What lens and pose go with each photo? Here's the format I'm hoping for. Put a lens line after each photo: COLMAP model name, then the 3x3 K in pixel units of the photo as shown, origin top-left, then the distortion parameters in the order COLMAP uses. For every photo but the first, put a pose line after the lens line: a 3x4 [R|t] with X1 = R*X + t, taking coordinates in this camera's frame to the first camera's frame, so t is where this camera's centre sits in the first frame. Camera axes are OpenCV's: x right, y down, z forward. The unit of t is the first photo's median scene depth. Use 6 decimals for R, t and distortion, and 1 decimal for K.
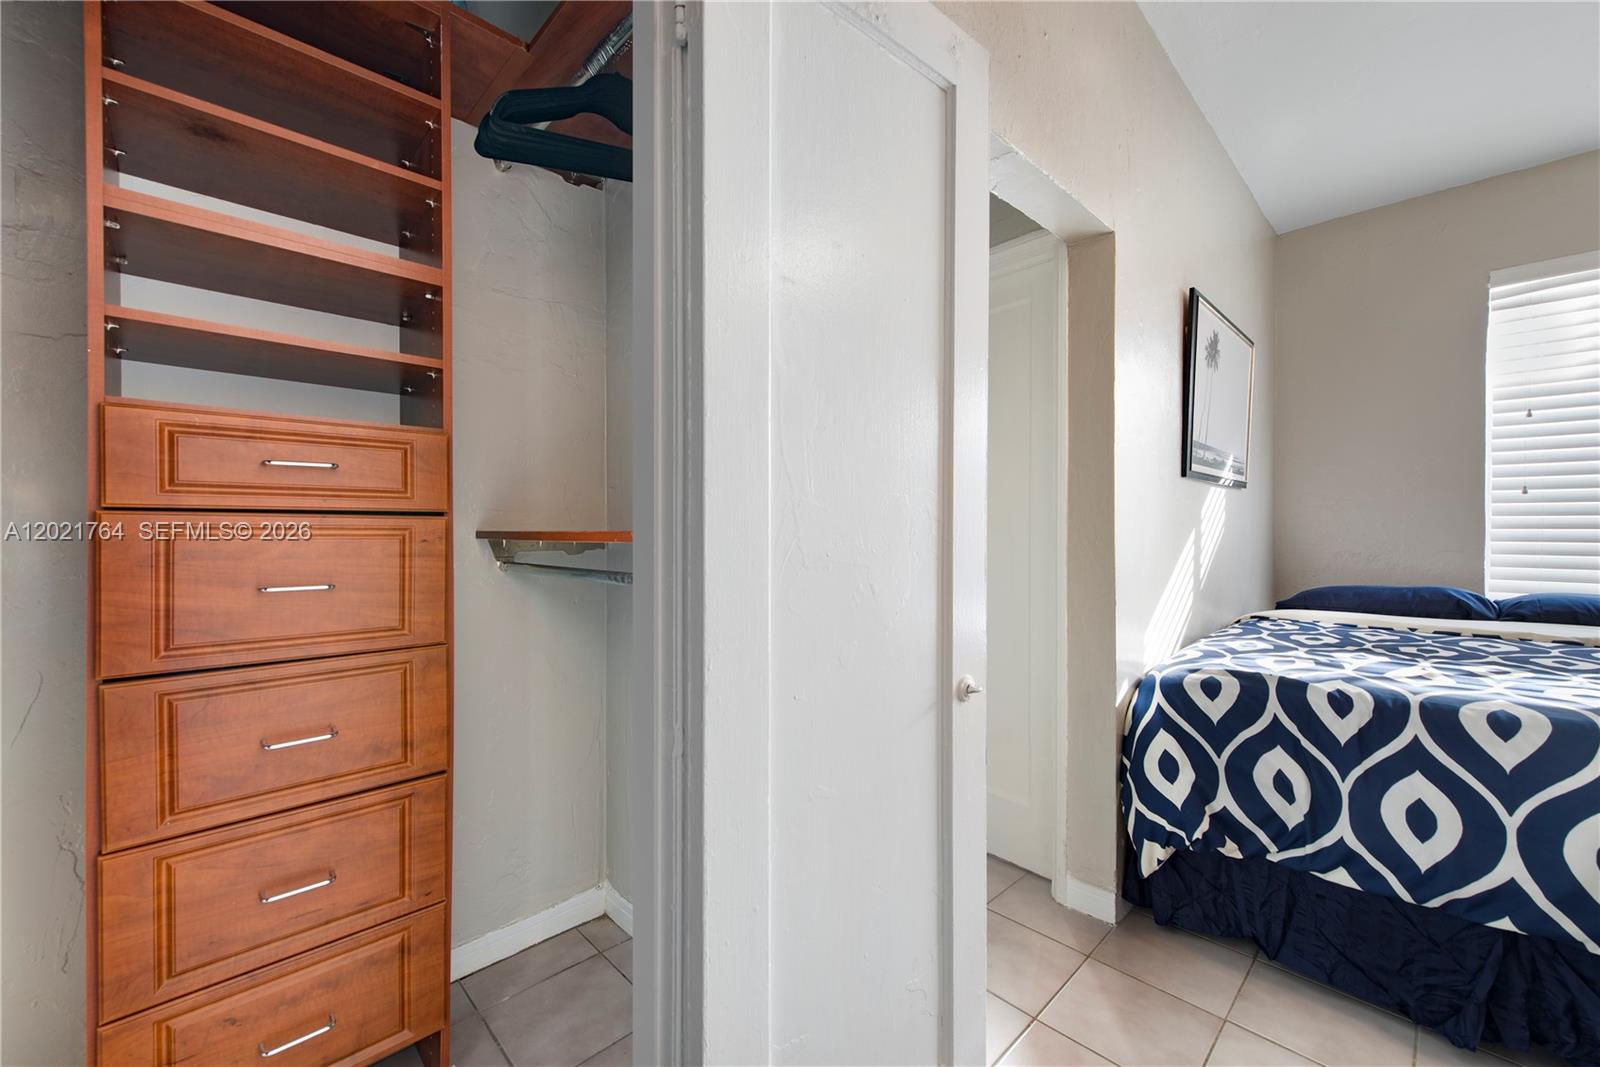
lens RADIAL K [[628.7, 0, 800.0], [0, 628.7, 533.5], [0, 0, 1]] dist [0.013606, -0.005794]
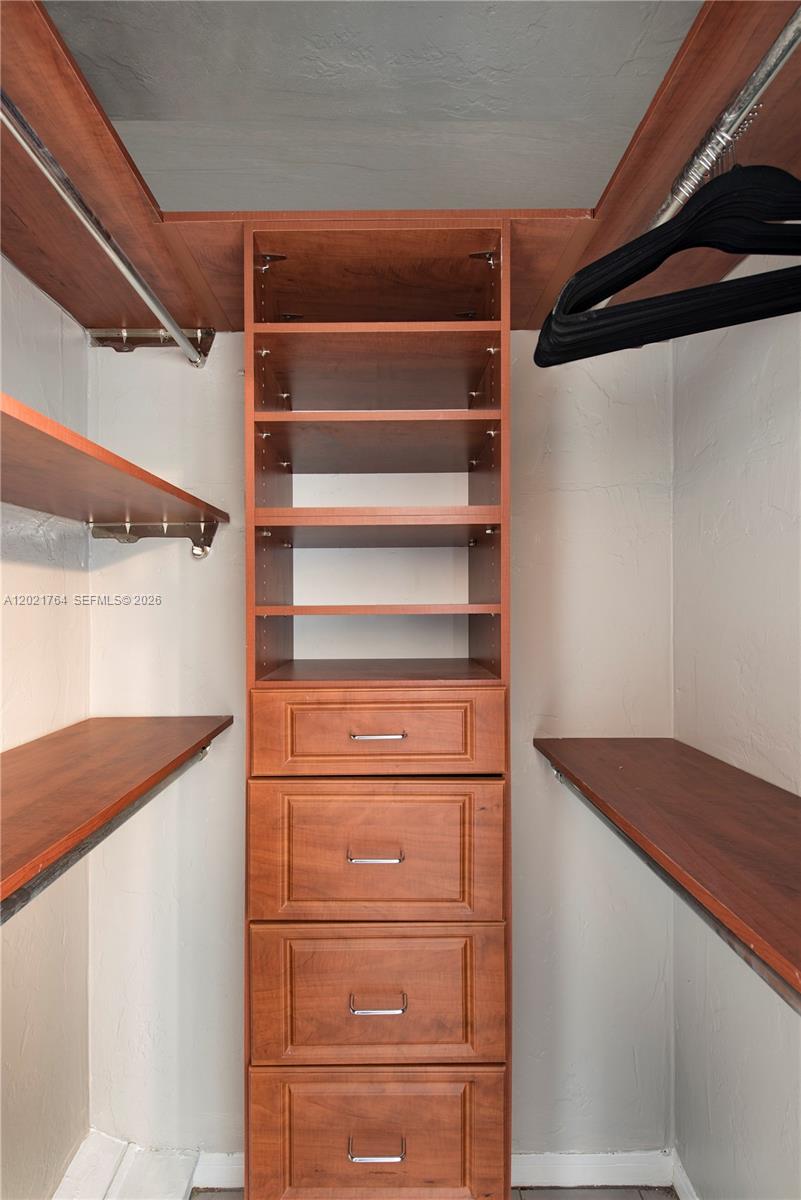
lens RADIAL K [[471.6, 0, 395.2], [0, 471.6, 613.5], [0, 0, 1]] dist [0.013606, -0.005794]
pose [[0.728353, 0.007105, -0.685165, -0.218529], [0.004228, 0.999881, 0.014863, -0.289406], [0.685189, -0.013722, 0.728236, 0.416766]]
